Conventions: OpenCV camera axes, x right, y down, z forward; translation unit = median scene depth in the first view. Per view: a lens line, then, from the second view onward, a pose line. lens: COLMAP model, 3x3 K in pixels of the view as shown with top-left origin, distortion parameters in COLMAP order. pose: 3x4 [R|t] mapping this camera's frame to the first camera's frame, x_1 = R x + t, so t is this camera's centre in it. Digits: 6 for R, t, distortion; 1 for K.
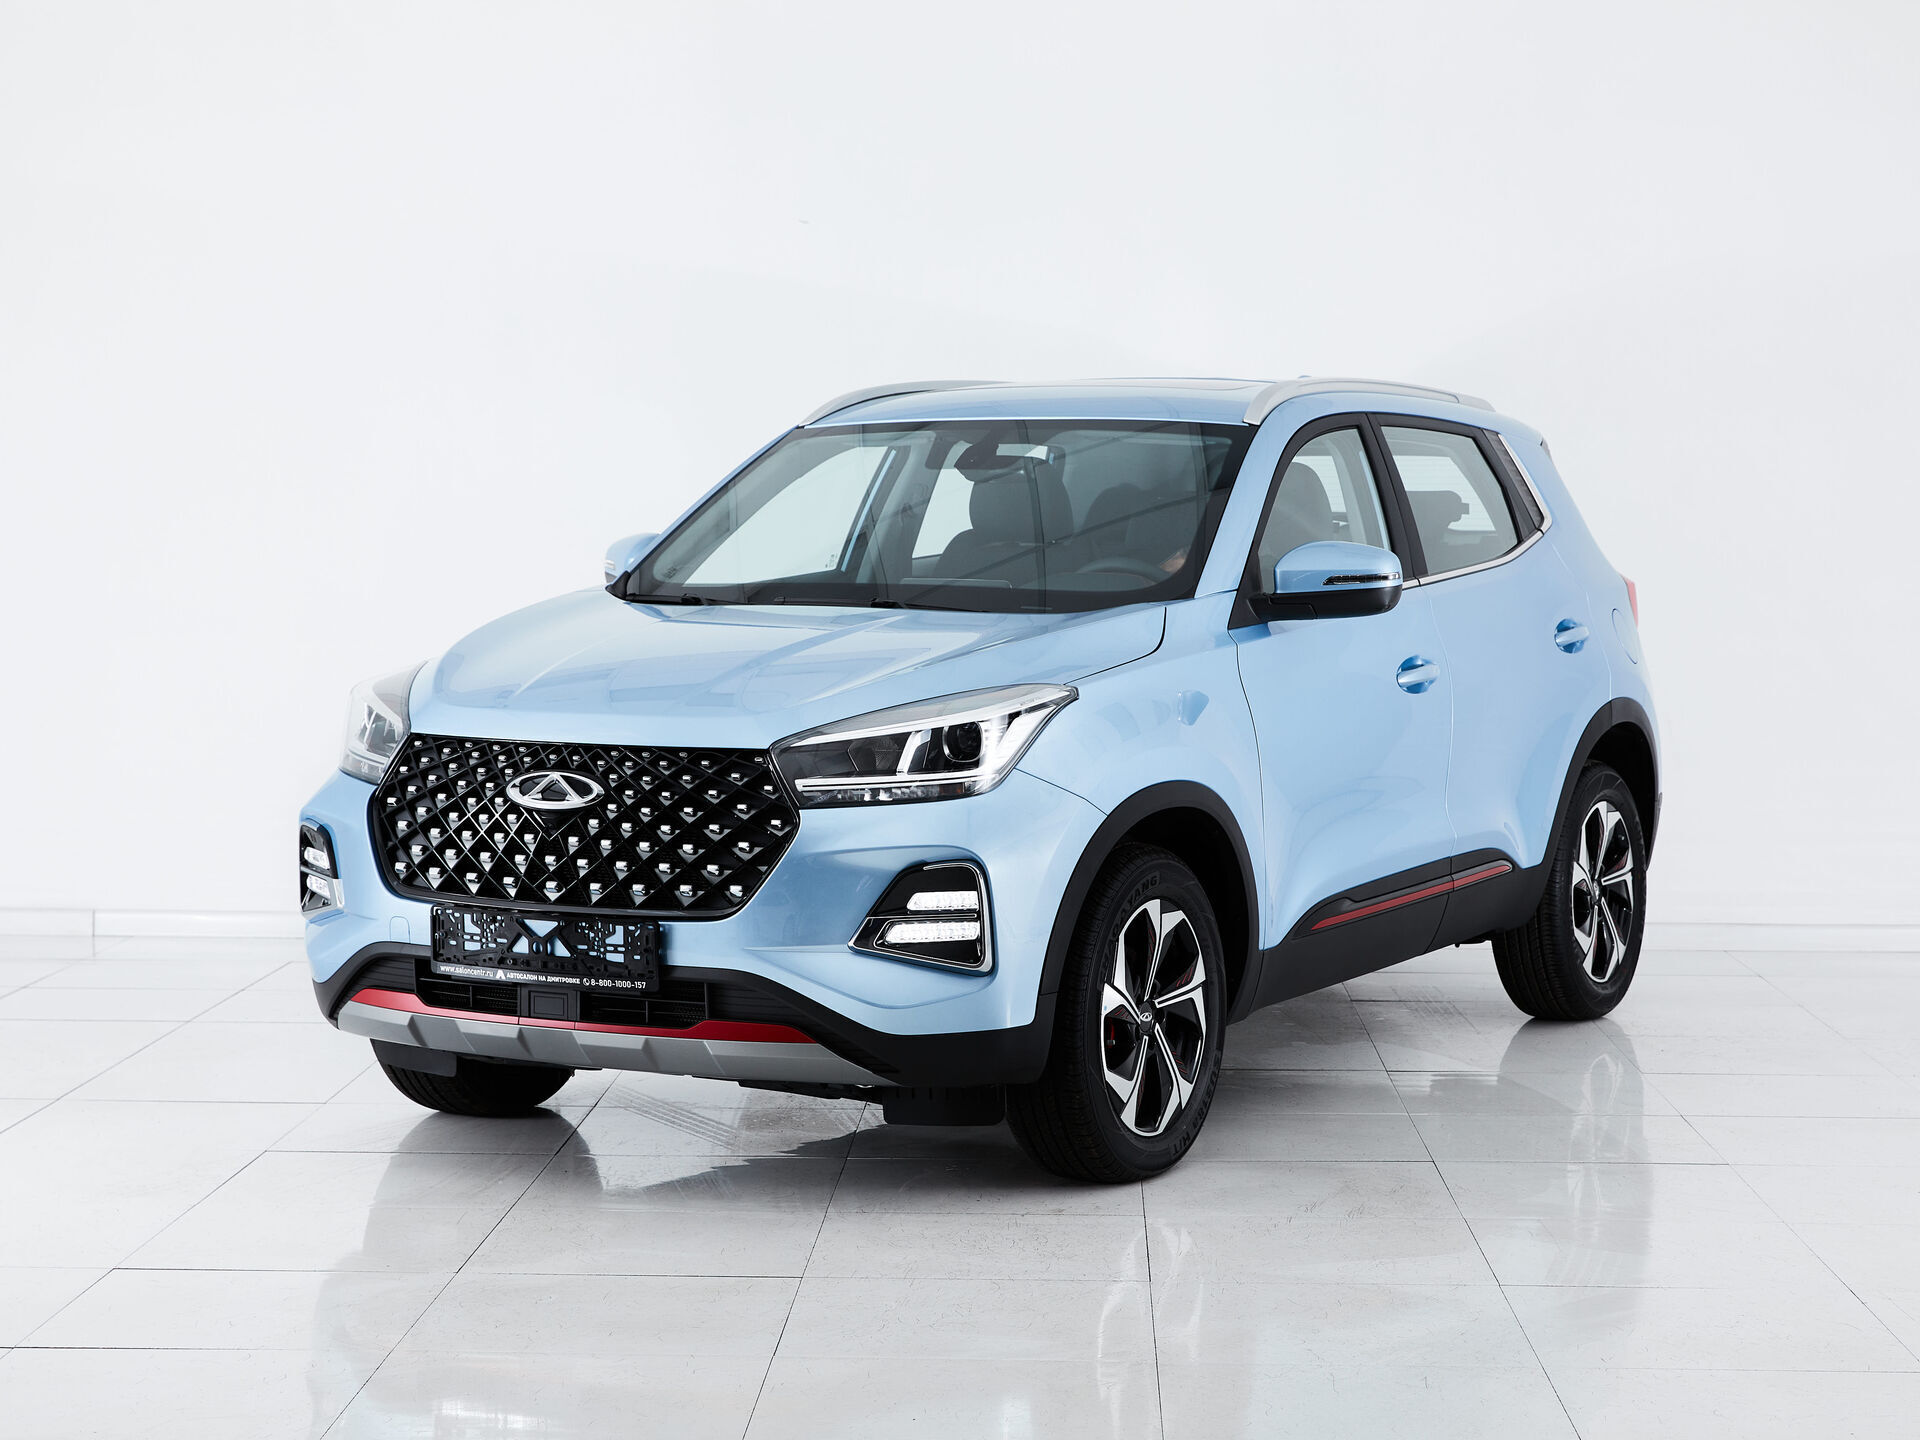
lens RADIAL K [[3417.5, 0, 960.0], [0, 3417.5, 720.0], [0, 0, 1]] dist [-0.237983, -0.017046]
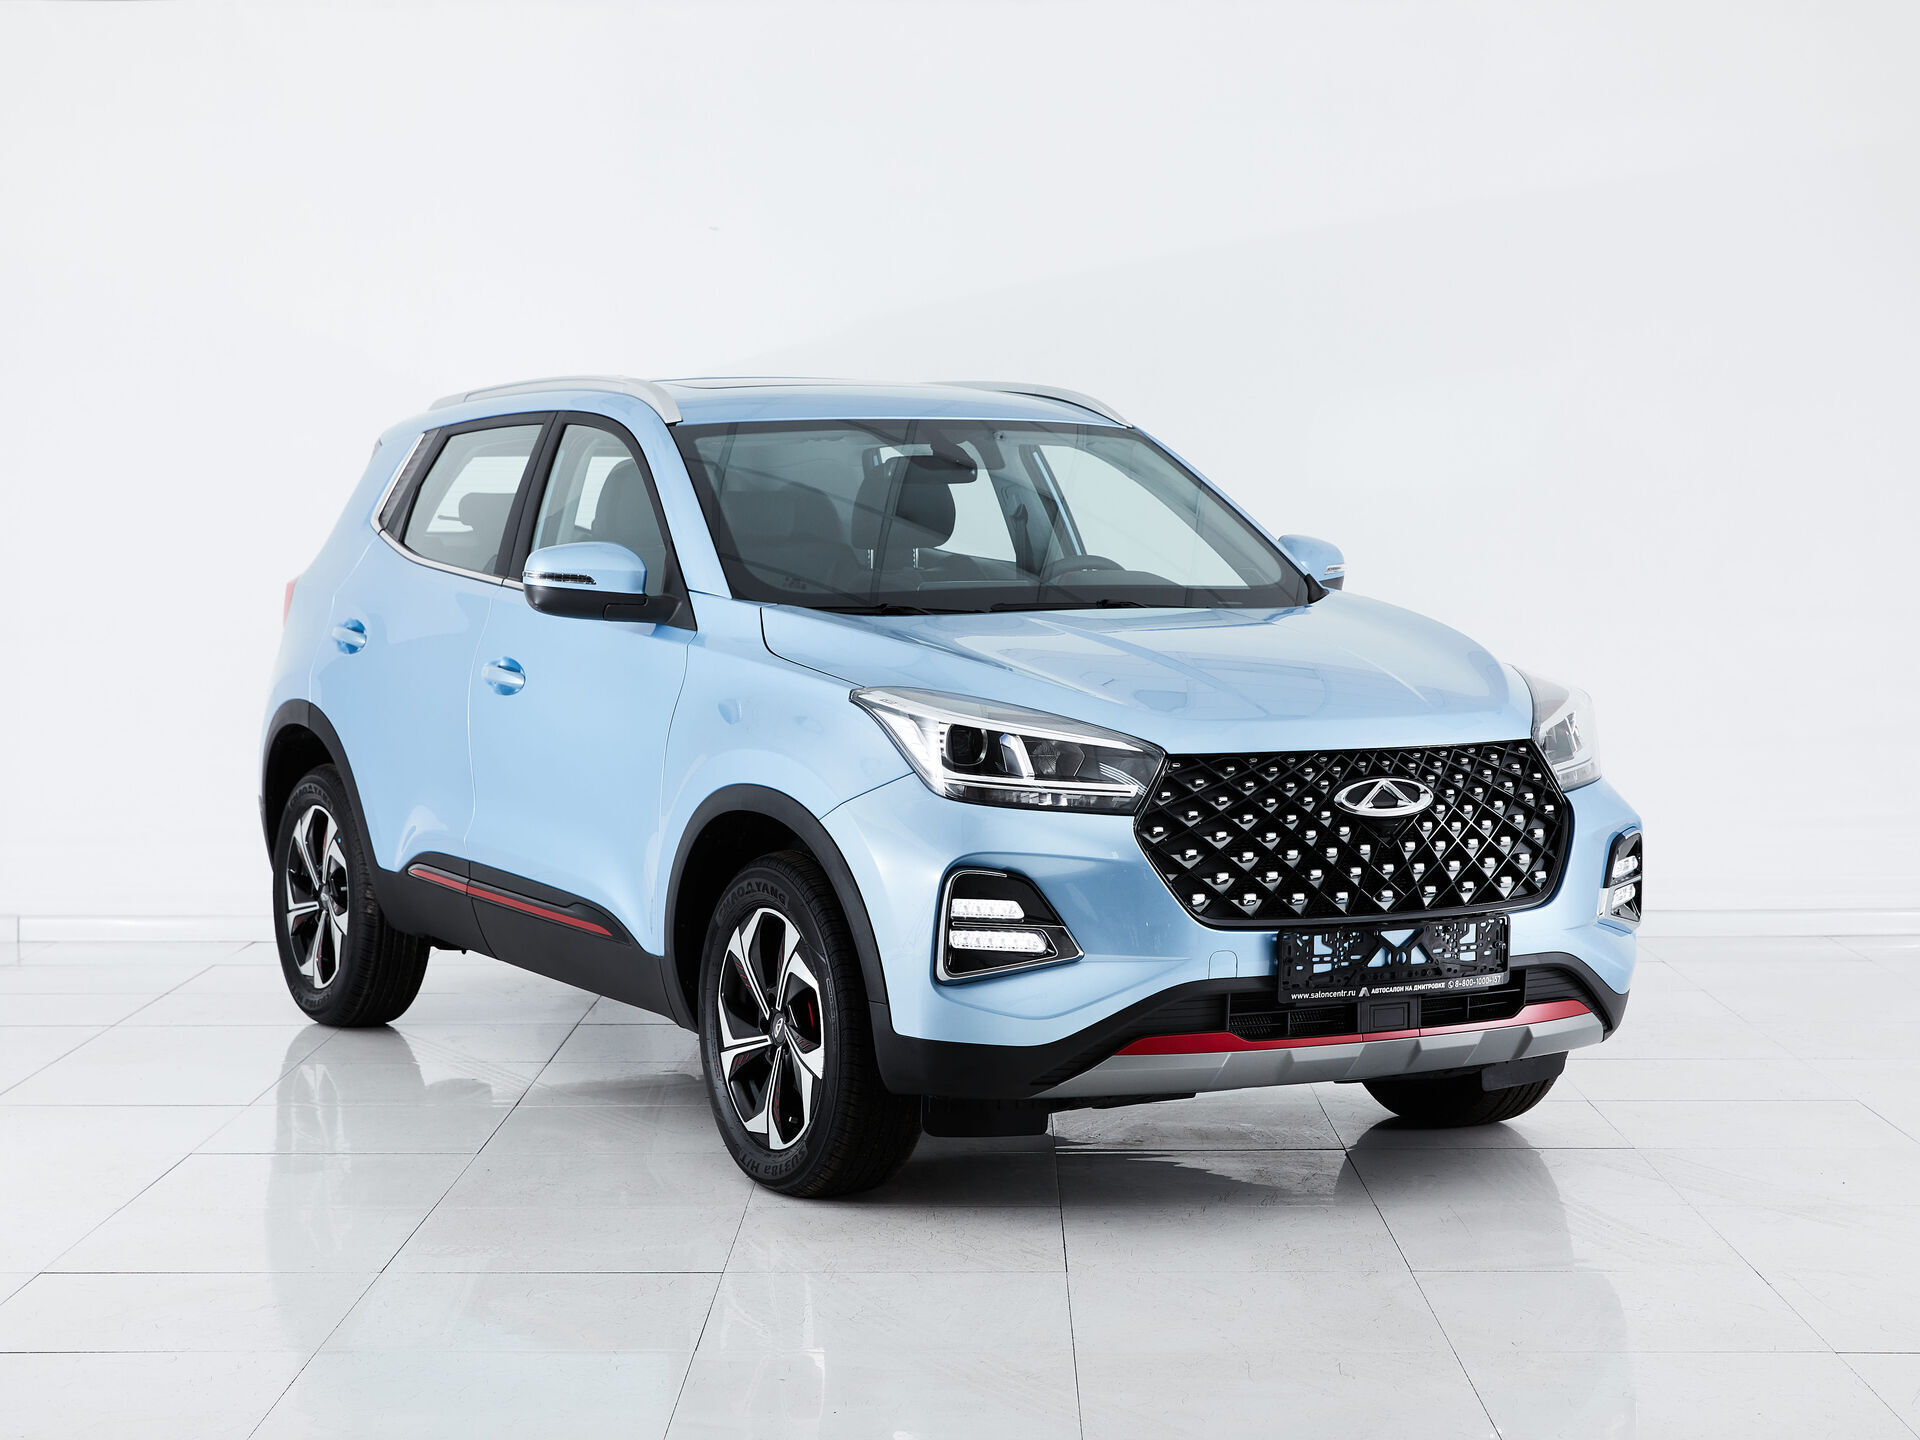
lens RADIAL K [[3417.5, 0, 960.0], [0, 3417.5, 720.0], [0, 0, 1]] dist [-0.237983, -0.017046]
pose [[0.537058, -0.050056, 0.842059, -1.012347], [0.048761, 0.998411, 0.028251, -0.035292], [-0.842135, 0.025887, 0.538645, 0.577600]]
